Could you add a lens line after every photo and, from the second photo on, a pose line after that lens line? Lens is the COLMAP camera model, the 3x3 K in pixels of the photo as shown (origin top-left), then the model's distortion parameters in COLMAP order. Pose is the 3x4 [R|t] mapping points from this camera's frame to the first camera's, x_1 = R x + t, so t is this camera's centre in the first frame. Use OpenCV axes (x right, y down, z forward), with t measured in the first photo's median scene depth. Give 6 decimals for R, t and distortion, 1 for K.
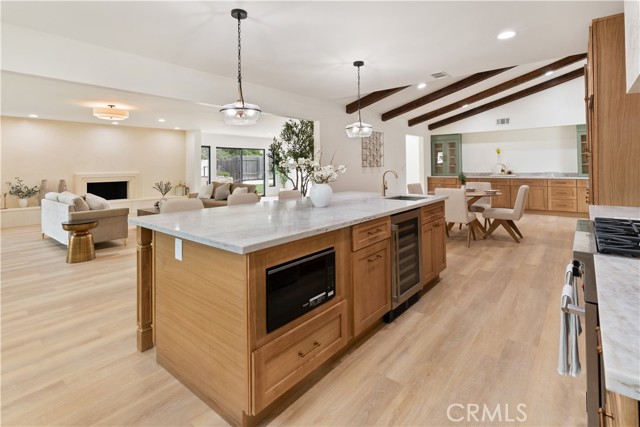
lens RADIAL K [[319.7, 0, 317.8], [0, 319.7, 171.2], [0, 0, 1]] dist [0.001834, 0.000014]
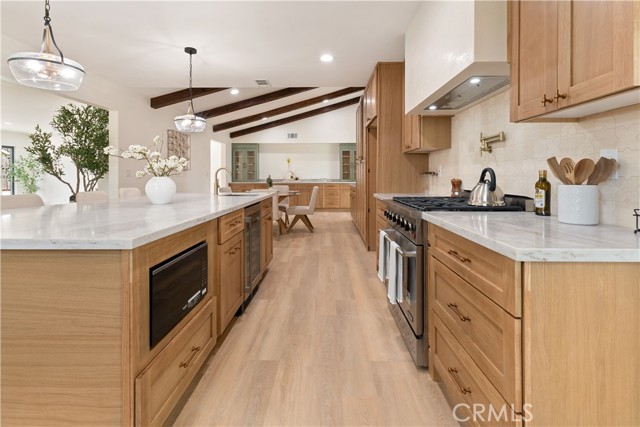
lens RADIAL K [[311.0, 0, 320.3], [0, 311.0, 188.1], [0, 0, 1]] dist [0.001596, 0.000134]
pose [[0.771285, -0.009180, 0.636424, -0.175333], [0.001239, 0.999916, 0.012922, 0.053378], [-0.636489, -0.009178, 0.771231, 0.077193]]
